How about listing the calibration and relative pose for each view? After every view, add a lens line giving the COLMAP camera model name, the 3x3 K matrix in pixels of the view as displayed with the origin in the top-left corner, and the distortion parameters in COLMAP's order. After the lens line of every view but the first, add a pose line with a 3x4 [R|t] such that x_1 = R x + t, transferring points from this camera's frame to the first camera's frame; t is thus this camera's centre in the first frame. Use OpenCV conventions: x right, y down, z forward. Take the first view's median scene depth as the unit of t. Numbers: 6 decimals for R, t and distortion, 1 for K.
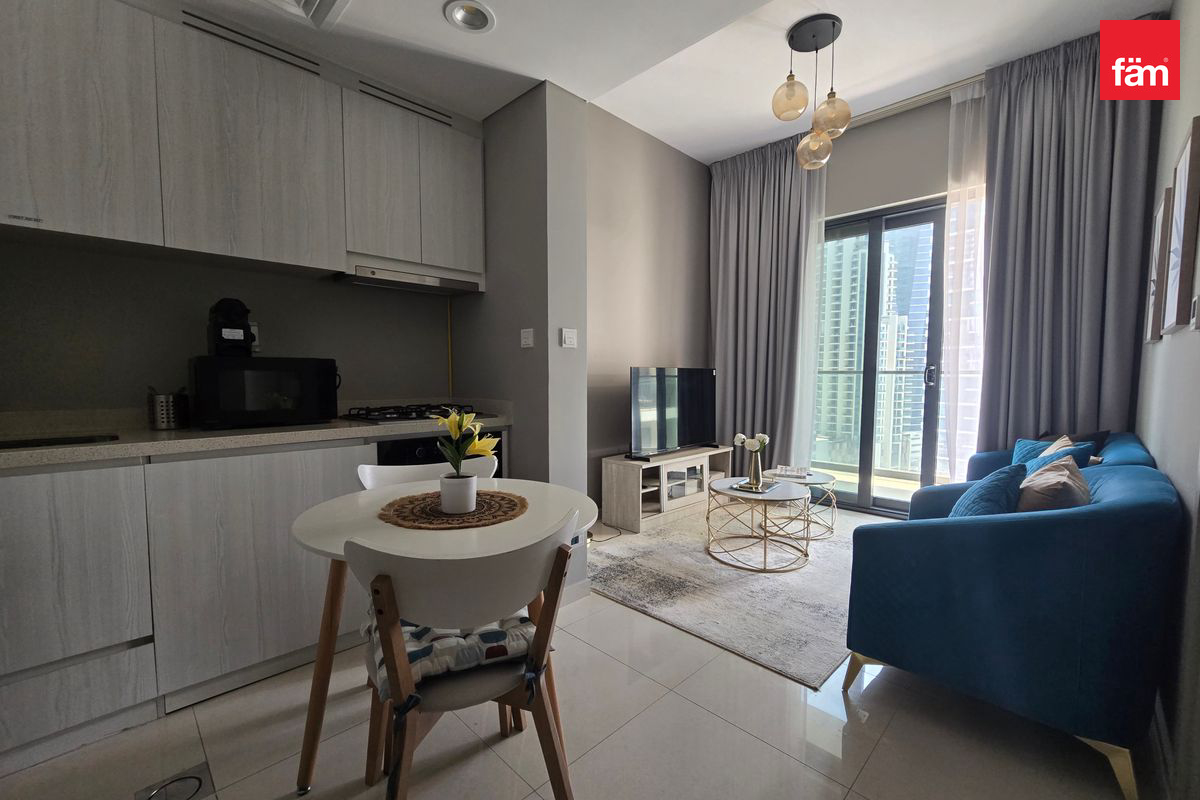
lens RADIAL K [[494.6, 0, 606.4], [0, 494.6, 409.2], [0, 0, 1]] dist [-0.001458, -0.000445]
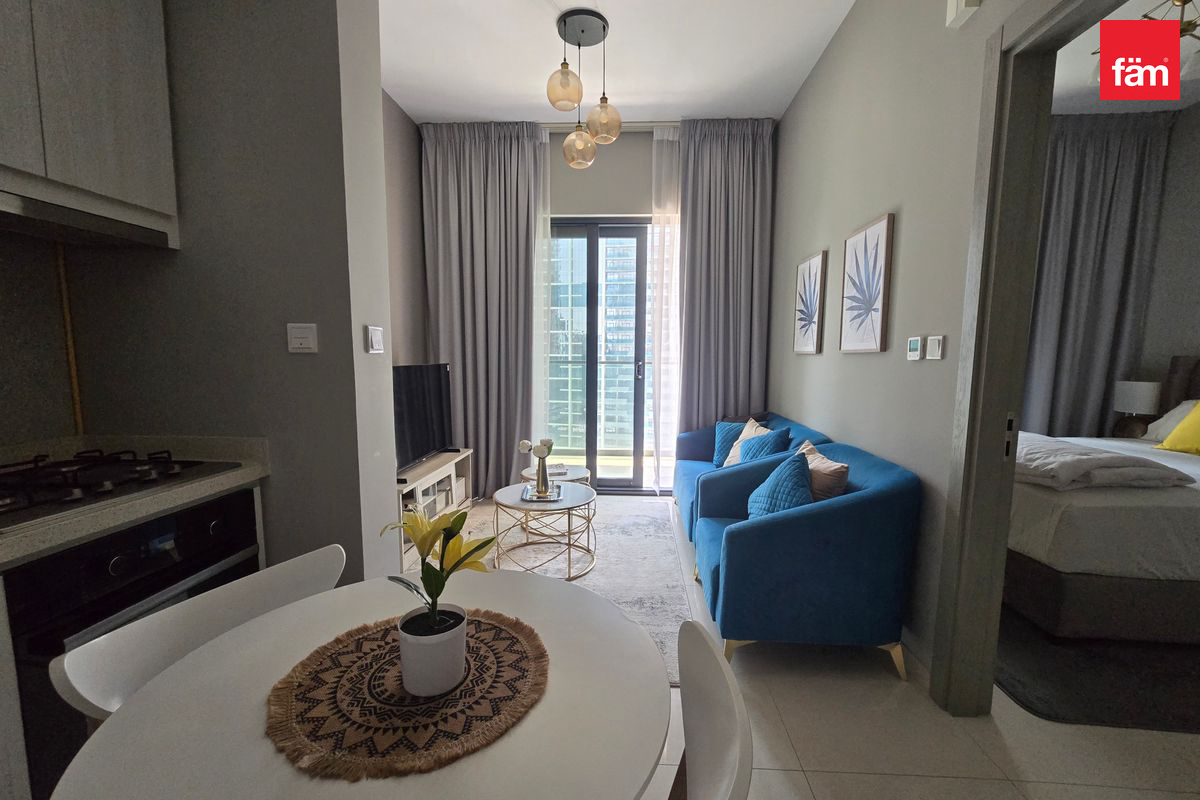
lens RADIAL K [[494.6, 0, 606.4], [0, 494.6, 409.2], [0, 0, 1]] dist [-0.001458, -0.000445]
pose [[0.746663, -0.068897, 0.661625, -0.209001], [0.040318, 0.997480, 0.058371, -0.052198], [-0.663980, -0.016908, 0.747559, 0.189926]]
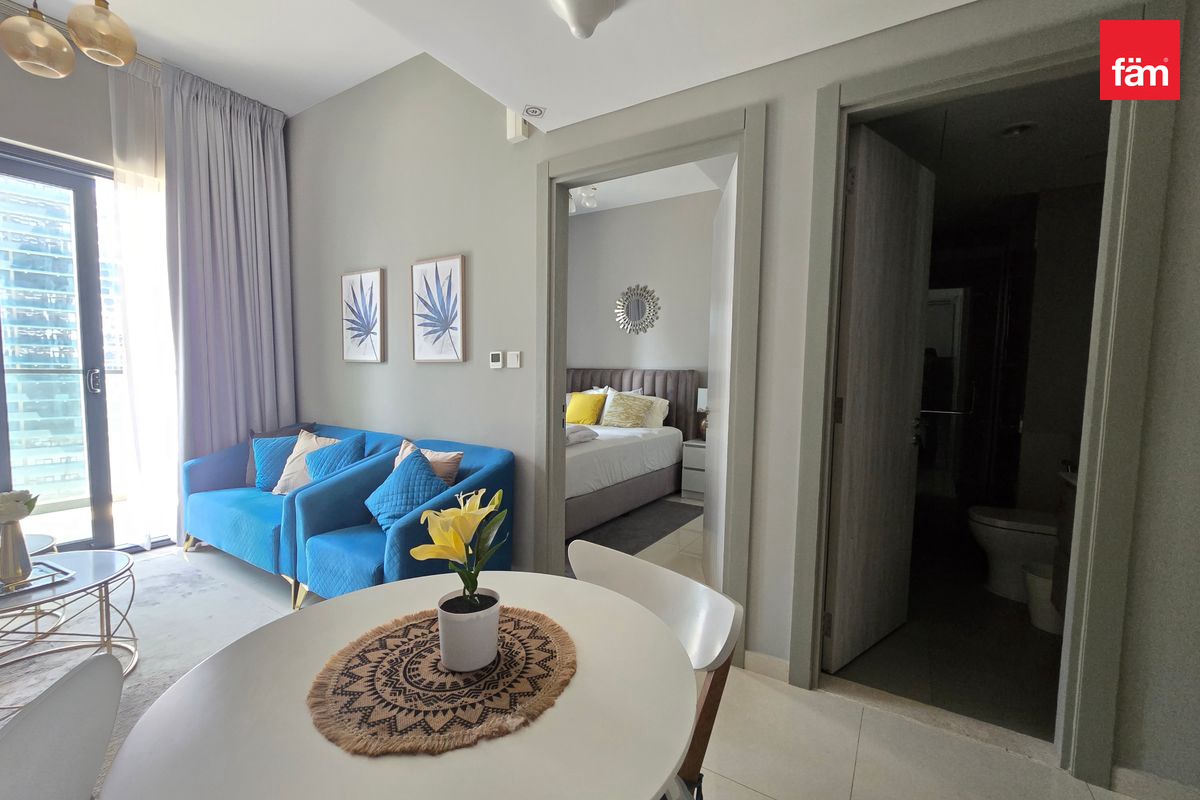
lens RADIAL K [[494.6, 0, 606.4], [0, 494.6, 409.2], [0, 0, 1]] dist [-0.001458, -0.000445]
pose [[-0.219723, -0.077851, 0.972451, -0.373370], [0.050065, 0.994598, 0.090936, -0.059707], [-0.974277, 0.068666, -0.214639, 0.393212]]
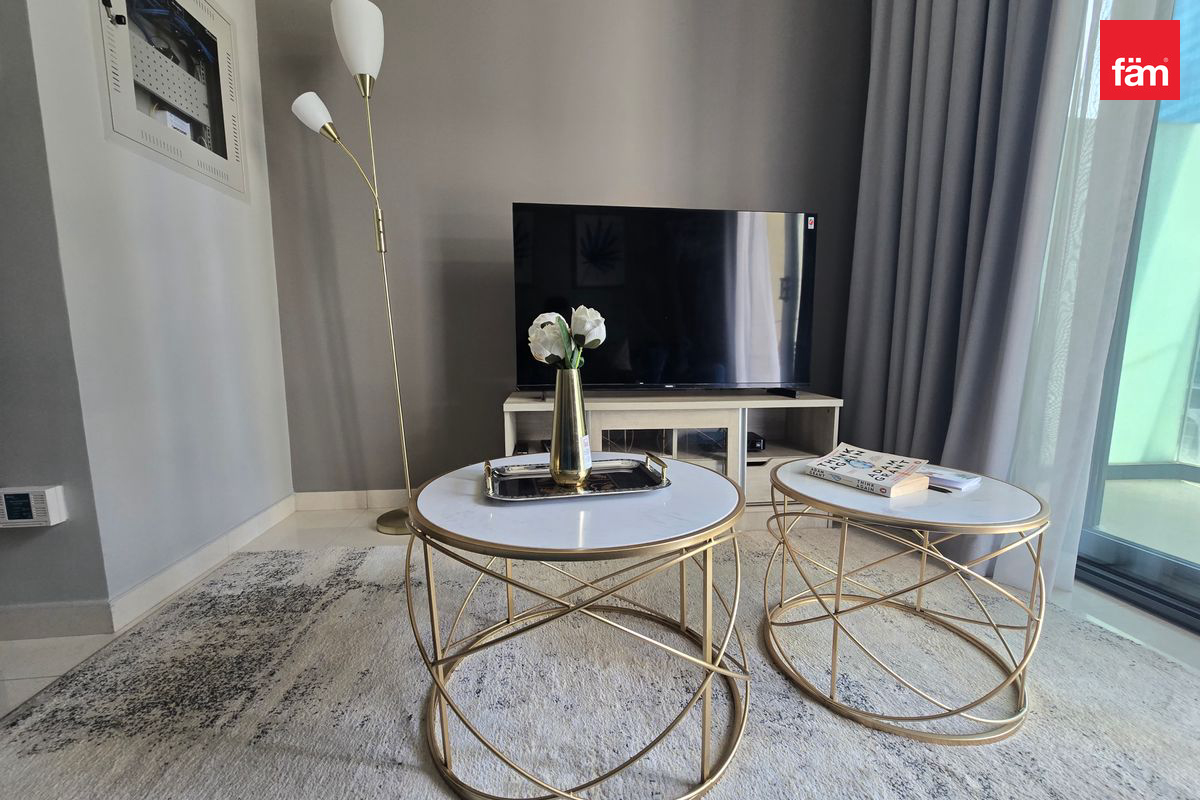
lens RADIAL K [[494.6, 0, 606.4], [0, 494.6, 409.2], [0, 0, 1]] dist [-0.001458, -0.000445]
pose [[0.772480, 0.082862, -0.629610, 0.472381], [-0.042768, 0.995988, 0.078607, 0.081099], [0.633597, -0.033795, 0.772925, 0.729086]]
